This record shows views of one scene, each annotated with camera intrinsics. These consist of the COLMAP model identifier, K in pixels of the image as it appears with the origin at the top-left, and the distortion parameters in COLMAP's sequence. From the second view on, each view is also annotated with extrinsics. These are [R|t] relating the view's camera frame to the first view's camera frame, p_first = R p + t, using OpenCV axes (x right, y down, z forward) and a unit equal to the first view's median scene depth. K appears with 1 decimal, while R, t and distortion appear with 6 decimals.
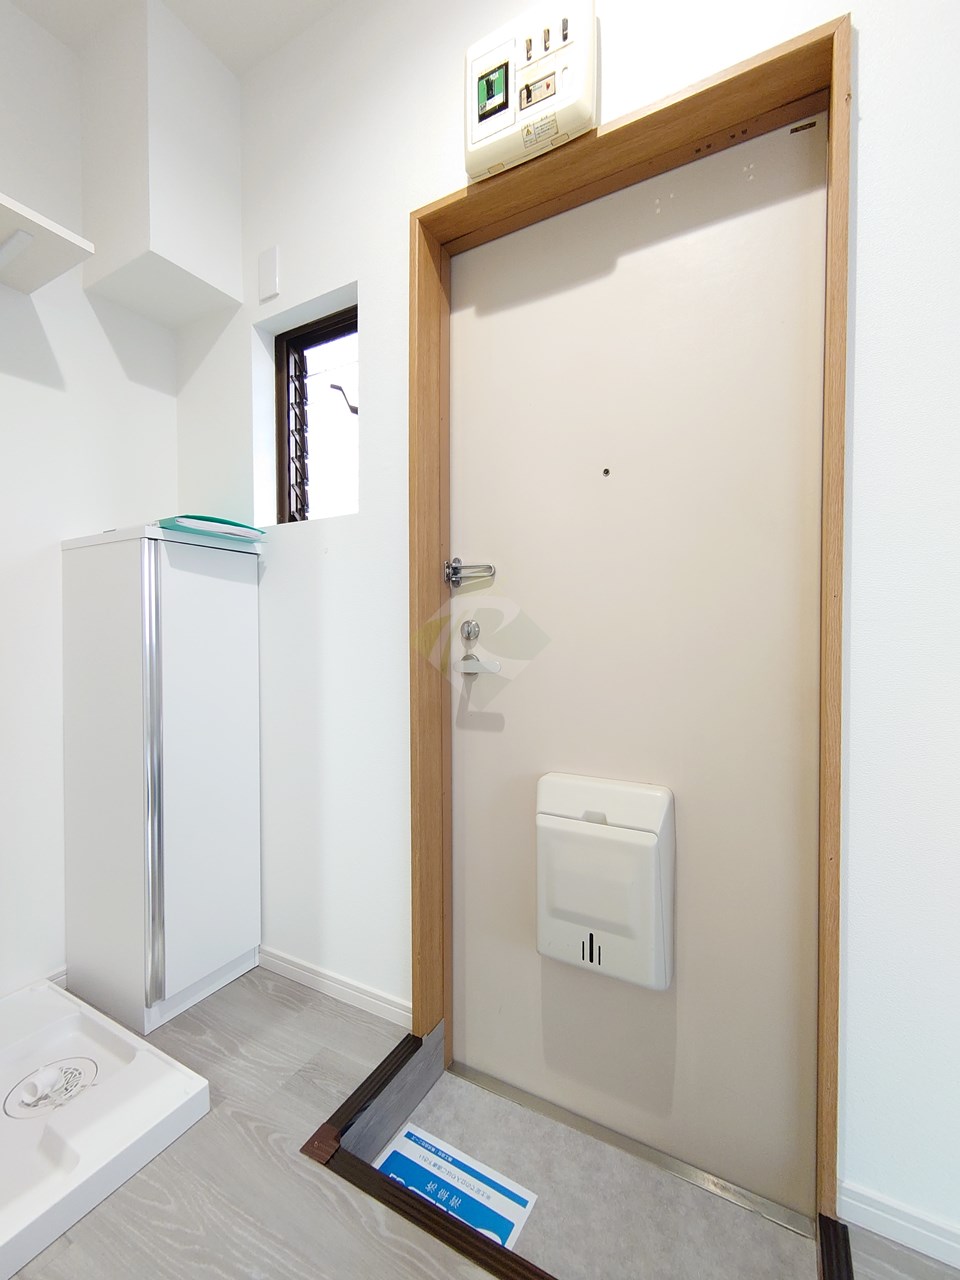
lens RADIAL K [[545.8, 0, 482.4], [0, 545.8, 642.2], [0, 0, 1]] dist [0.003473, -0.003301]
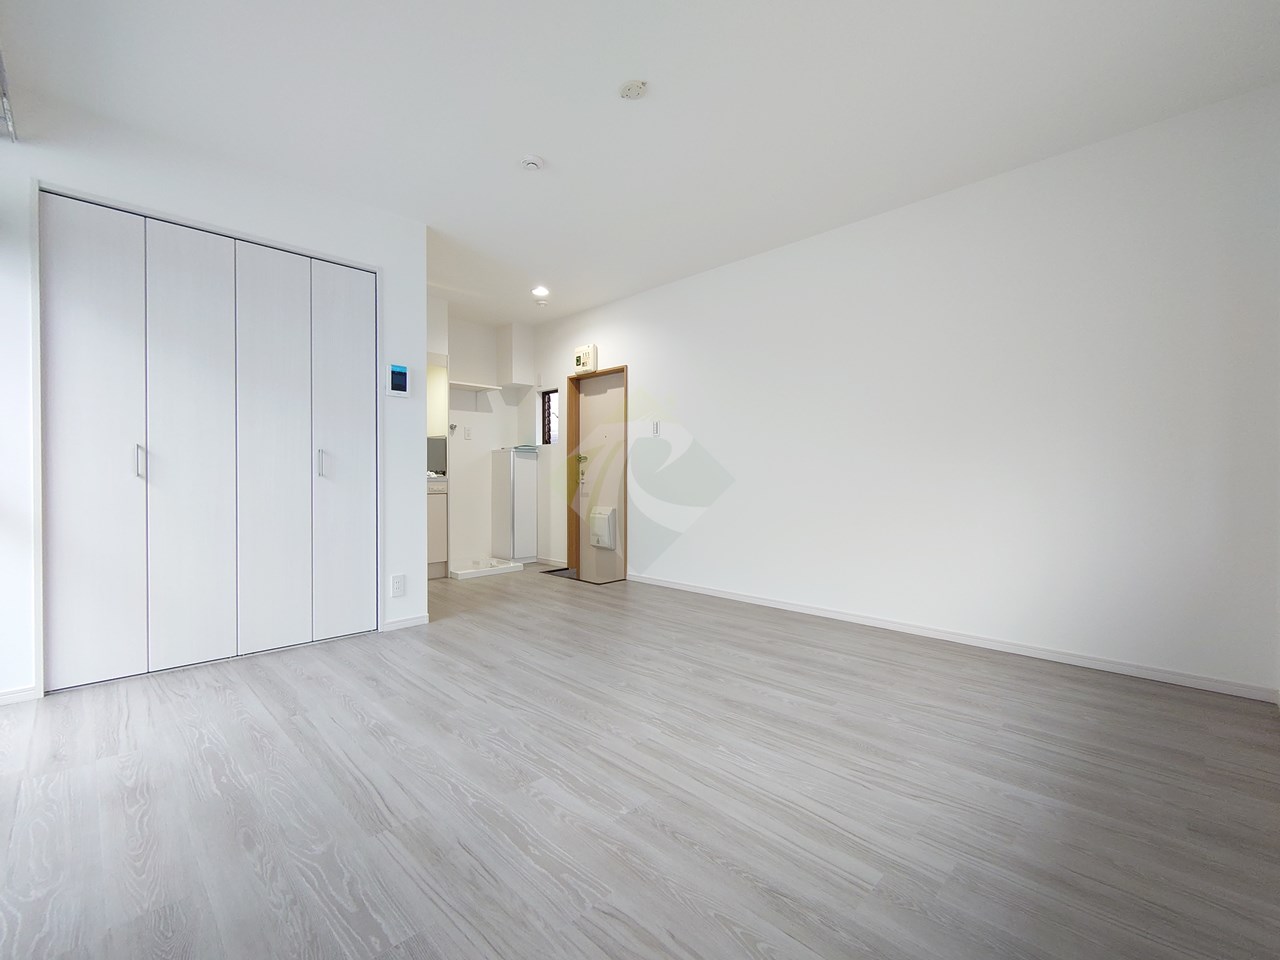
lens RADIAL K [[545.8, 0, 643.3], [0, 545.8, 481.7], [0, 0, 1]] dist [0.003473, -0.003301]
pose [[0.965524, 0.004563, -0.260276, 1.455263], [-0.009294, 0.999813, -0.016949, 0.110717], [0.260150, 0.018784, 0.965386, -2.772184]]
